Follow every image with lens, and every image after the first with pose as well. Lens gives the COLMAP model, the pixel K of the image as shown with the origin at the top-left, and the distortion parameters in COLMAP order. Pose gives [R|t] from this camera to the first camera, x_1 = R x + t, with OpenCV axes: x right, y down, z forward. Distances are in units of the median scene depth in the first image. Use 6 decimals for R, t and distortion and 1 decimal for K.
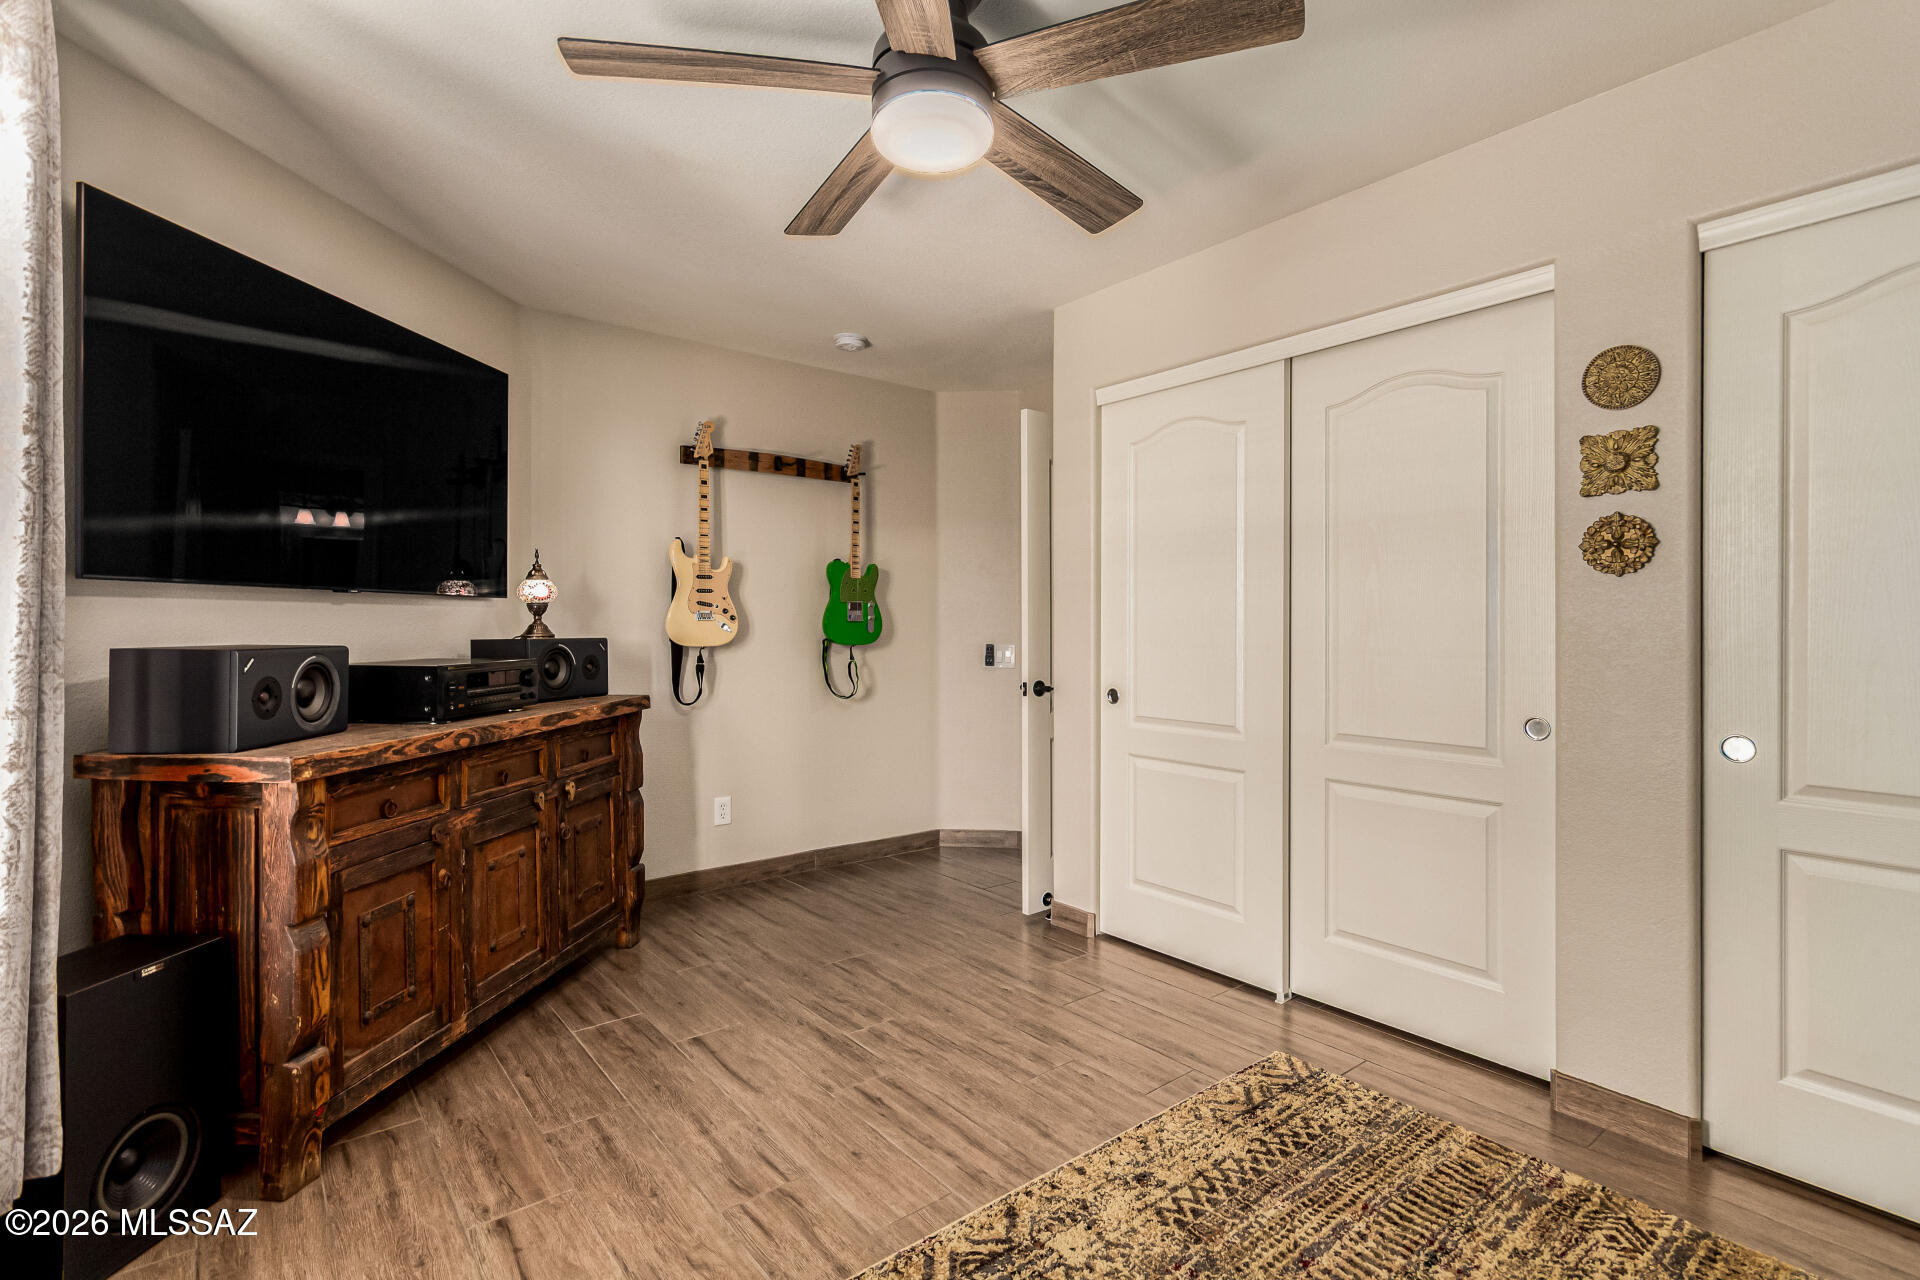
lens RADIAL K [[891.1, 0, 962.5], [0, 891.1, 628.0], [0, 0, 1]] dist [0.007189, -0.000141]
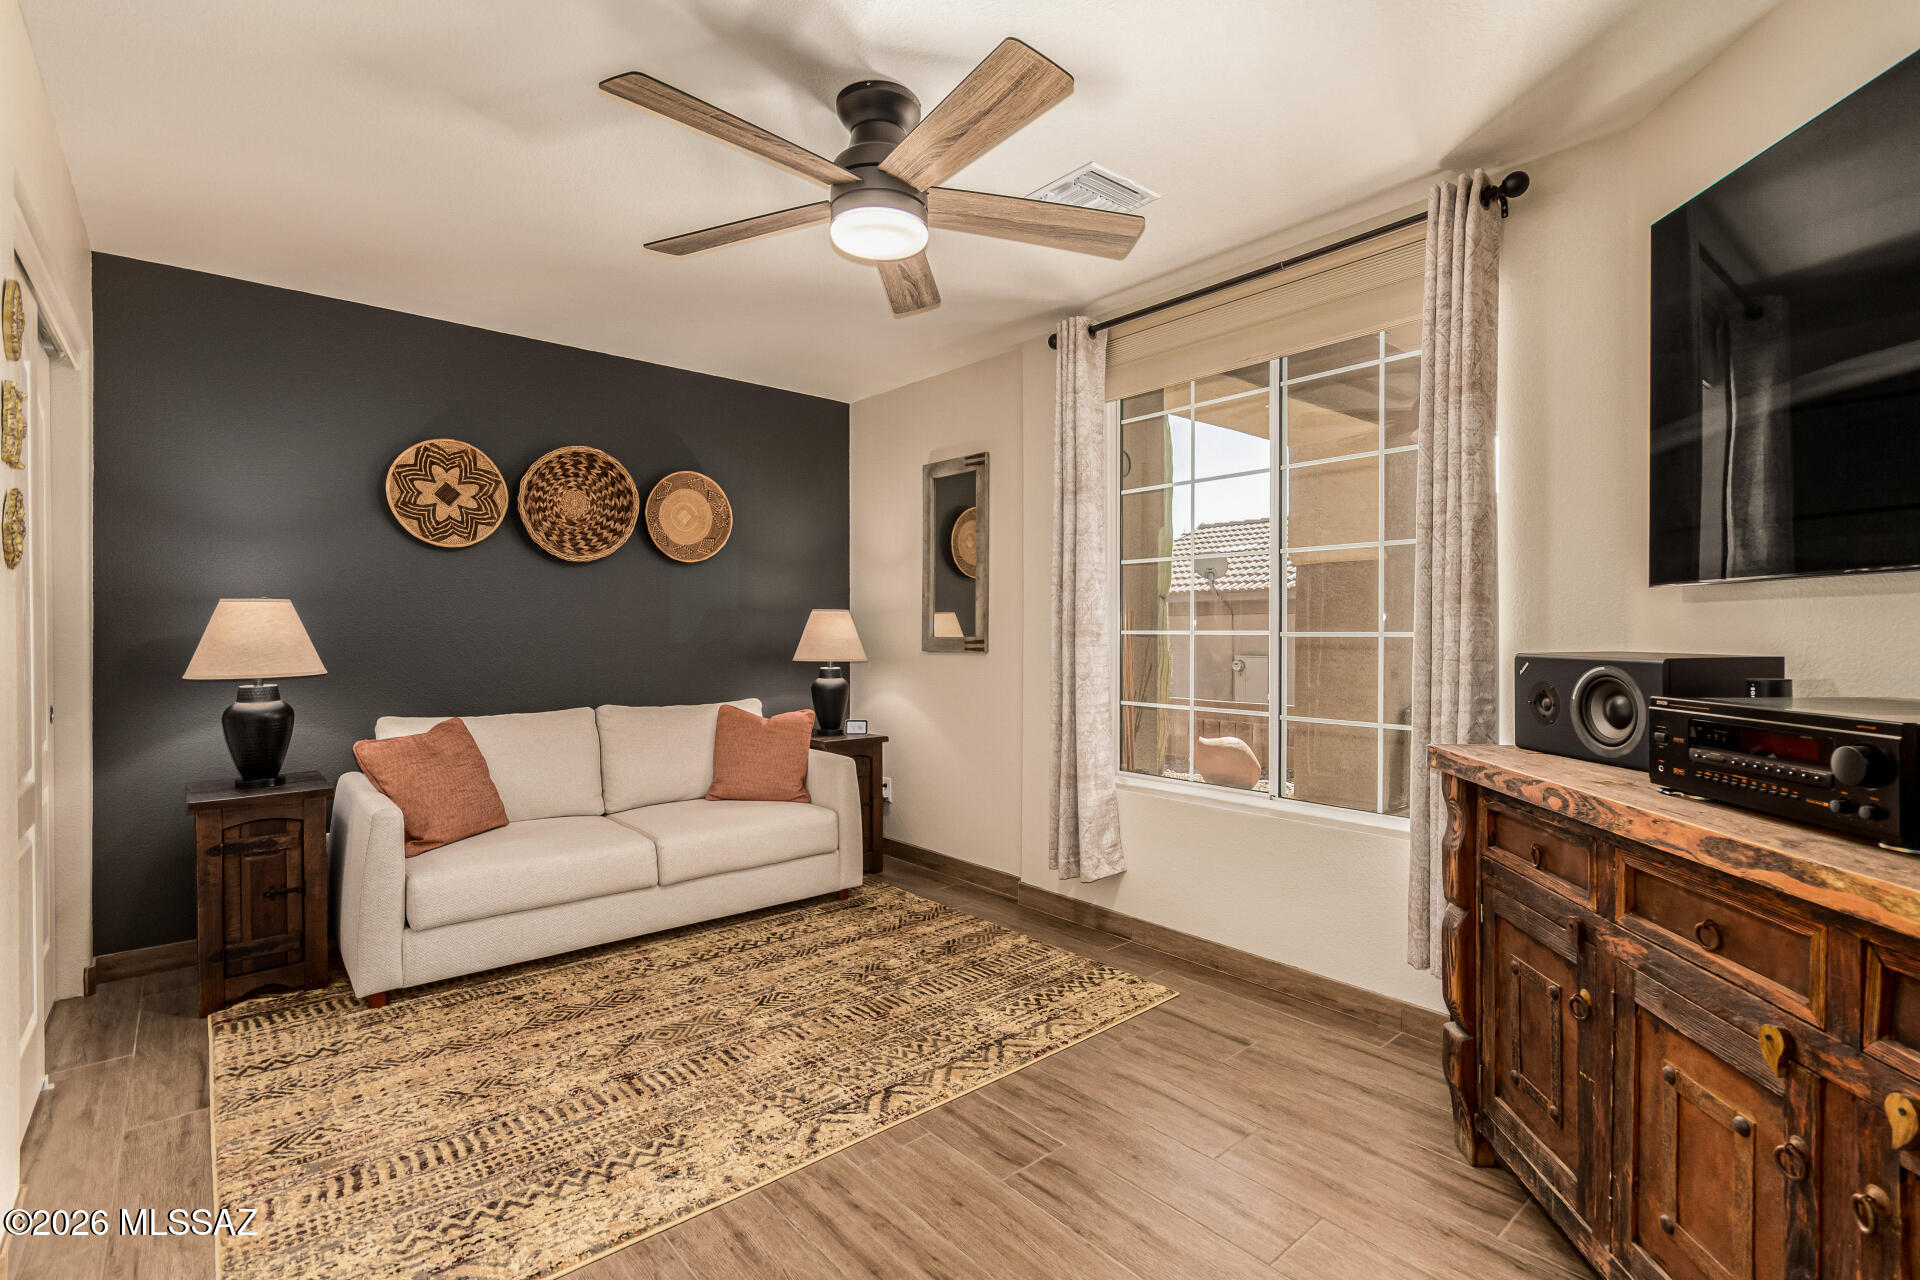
lens RADIAL K [[891.1, 0, 955.2], [0, 891.1, 634.4], [0, 0, 1]] dist [0.007189, -0.000141]
pose [[-0.999888, 0.000273, -0.014981, -0.099617], [0.000127, 0.999953, 0.009705, -0.008701], [0.014983, 0.009703, -0.999841, 1.868947]]
